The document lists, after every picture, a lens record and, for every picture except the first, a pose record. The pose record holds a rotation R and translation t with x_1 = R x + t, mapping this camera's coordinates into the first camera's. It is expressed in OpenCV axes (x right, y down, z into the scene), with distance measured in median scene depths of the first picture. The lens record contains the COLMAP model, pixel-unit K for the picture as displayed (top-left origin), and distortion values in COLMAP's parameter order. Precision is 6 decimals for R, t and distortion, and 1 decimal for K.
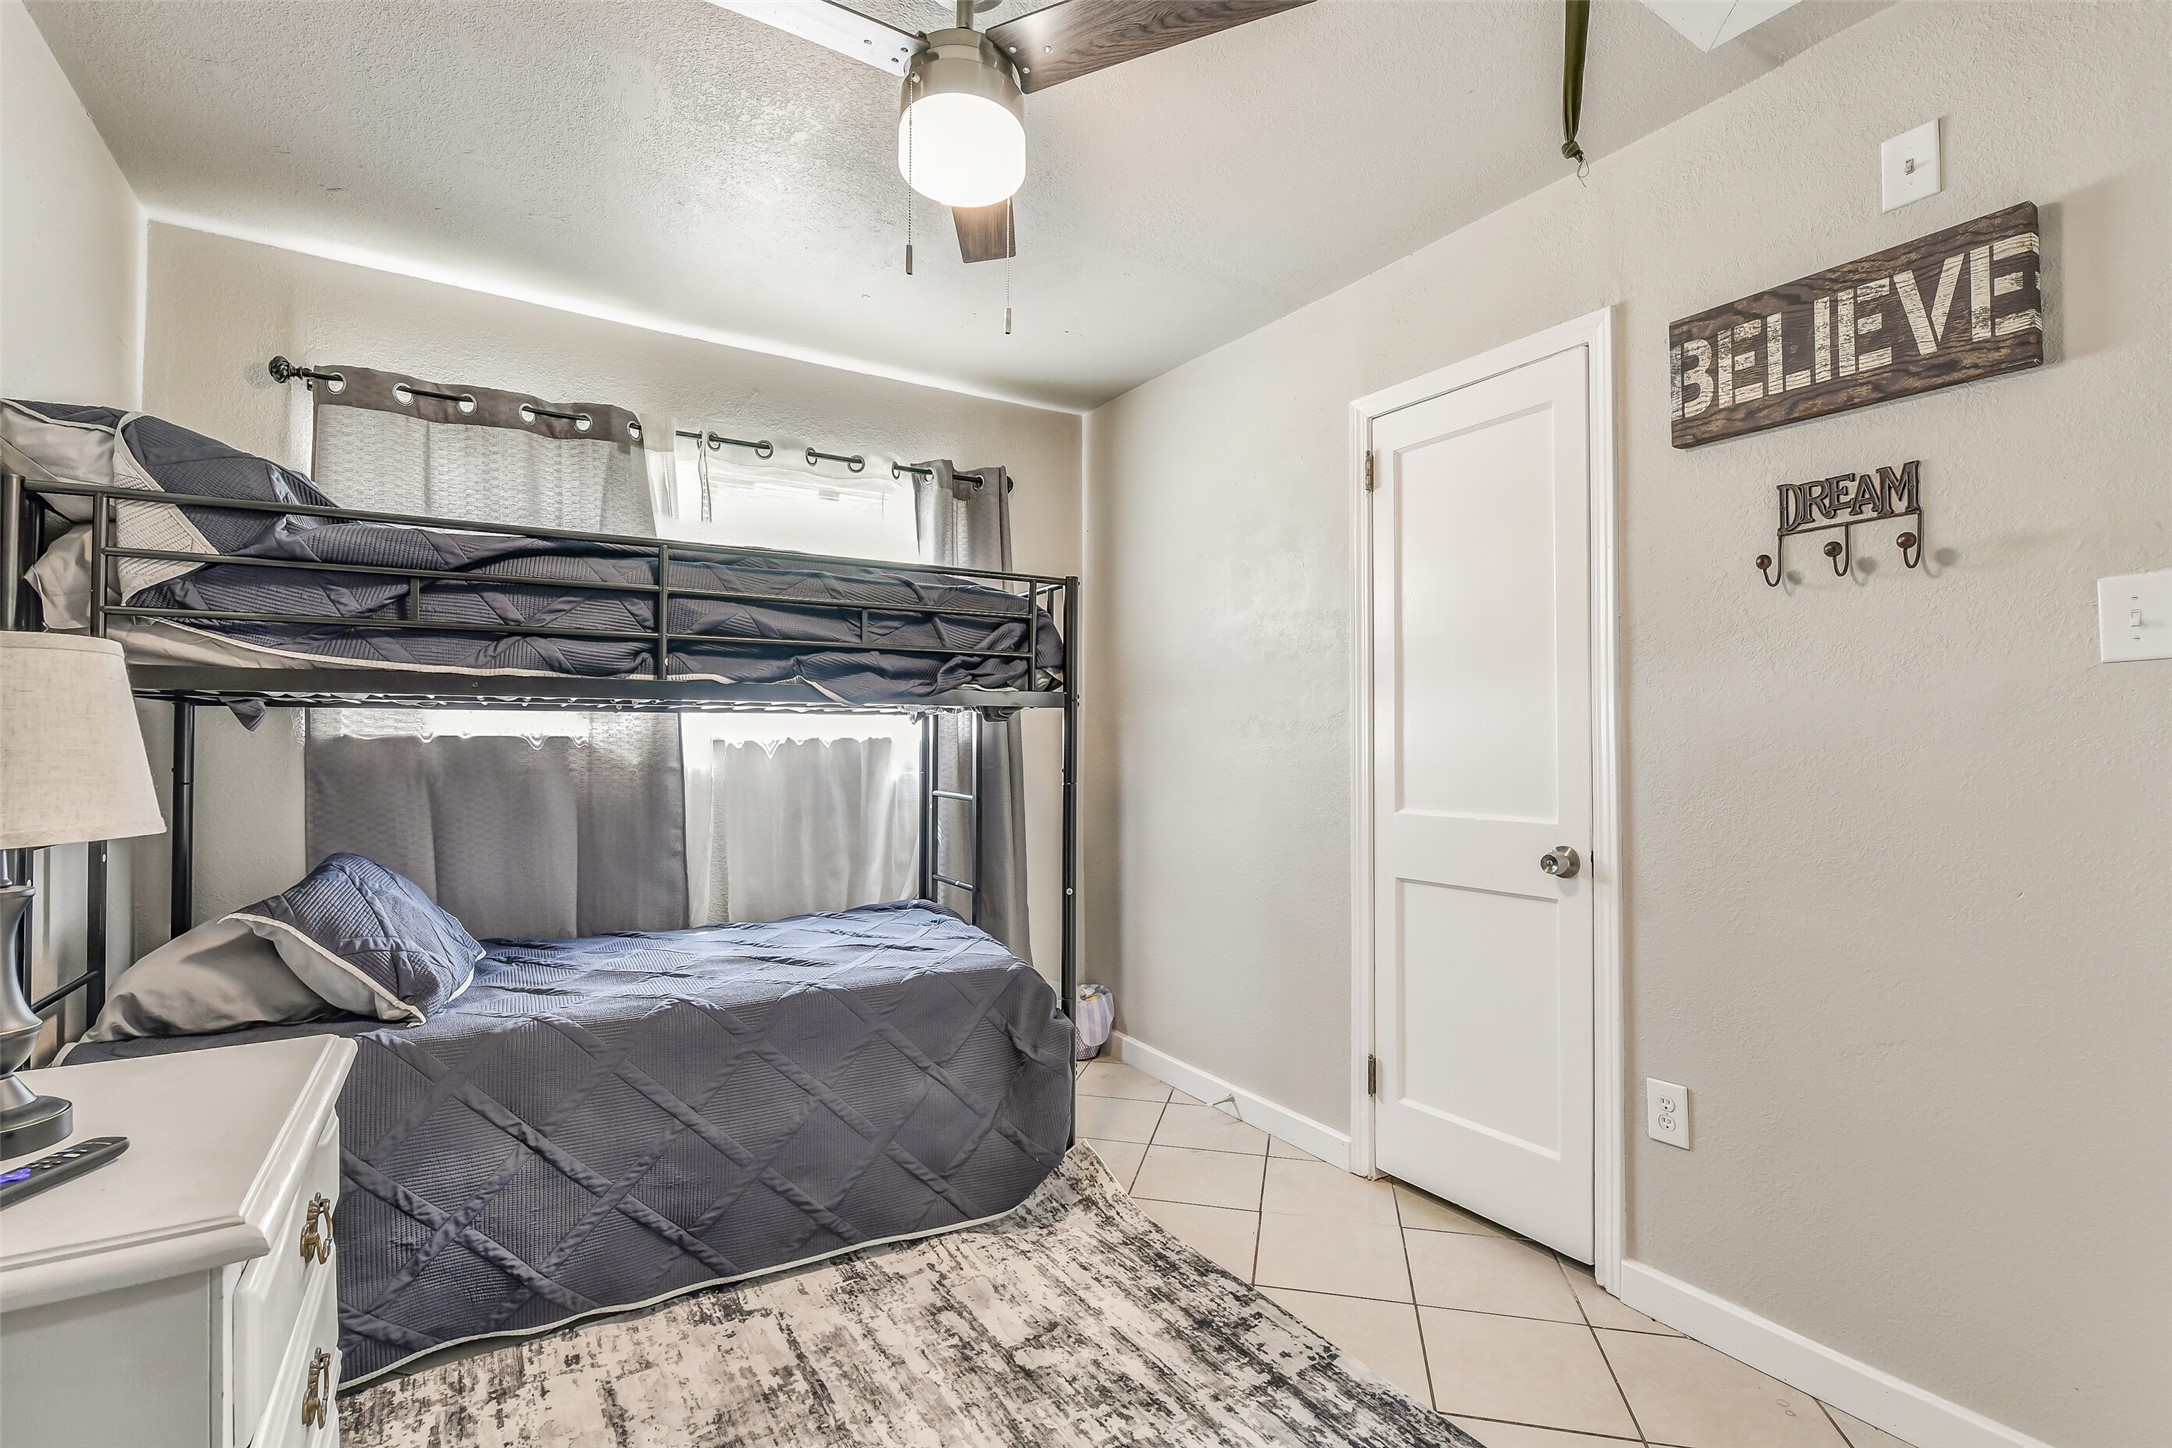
lens RADIAL K [[987.5, 0, 1086.0], [0, 987.5, 724.0], [0, 0, 1]] dist [-0.006786, -0.000536]
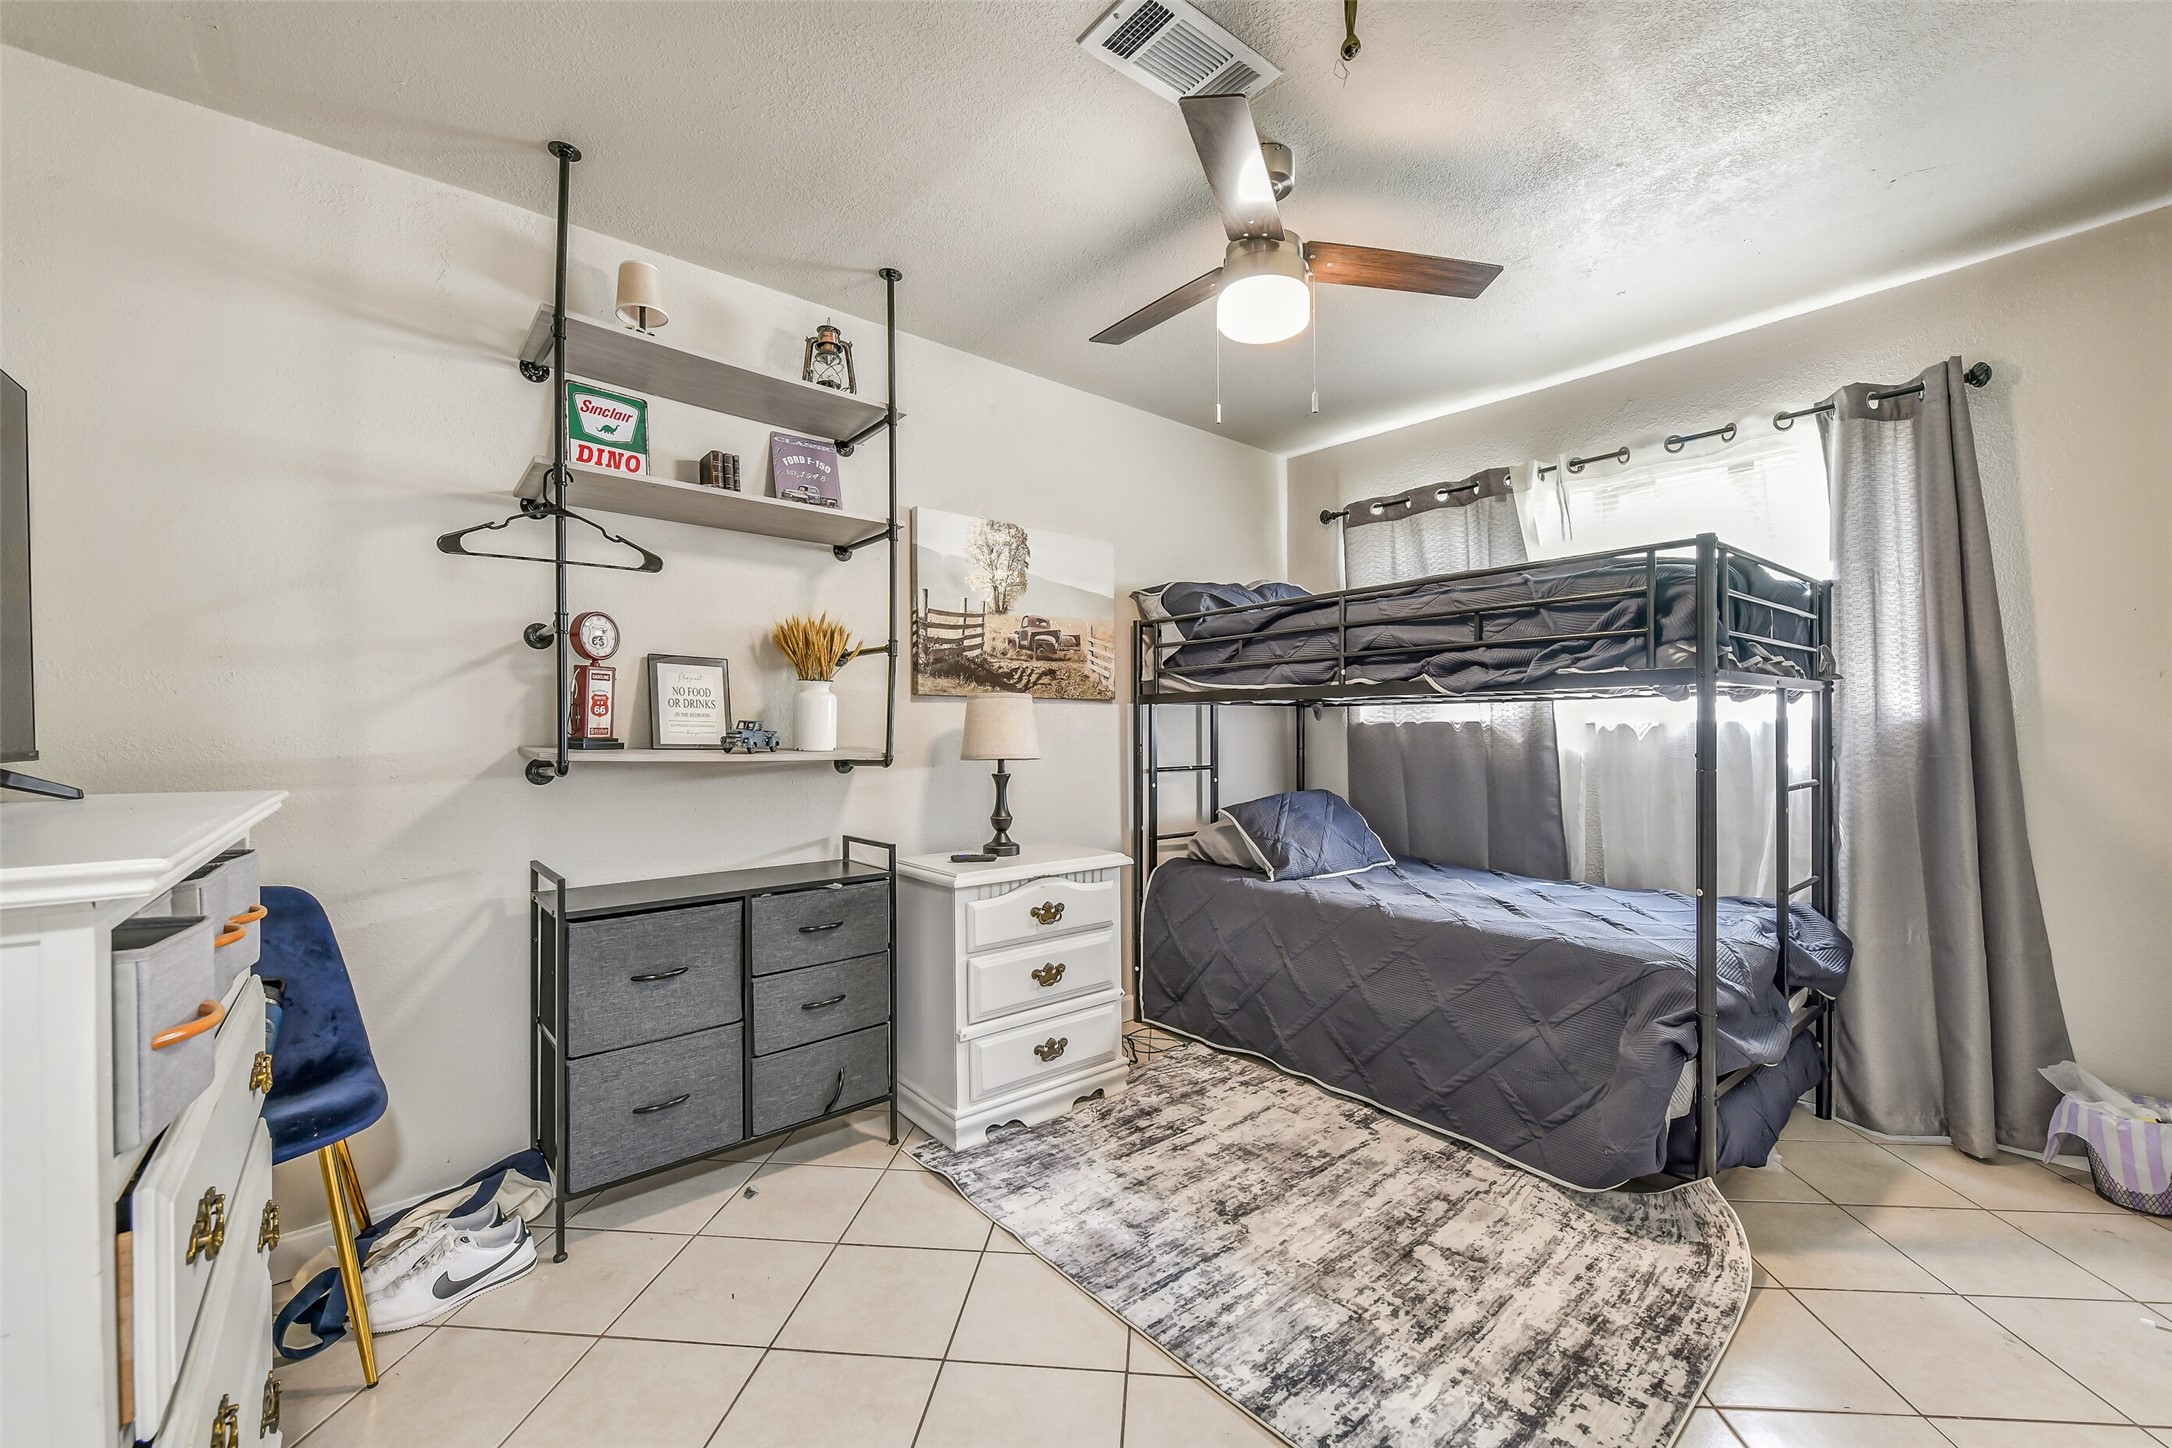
lens RADIAL K [[866.7, 0, 1093.4], [0, 866.7, 724.5], [0, 0, 1]] dist [-0.007094, -0.000074]
pose [[0.132863, -0.006373, -0.991114, 0.750685], [0.022270, 0.999746, -0.003443, 0.011401], [0.990884, -0.021615, 0.132971, 0.404170]]
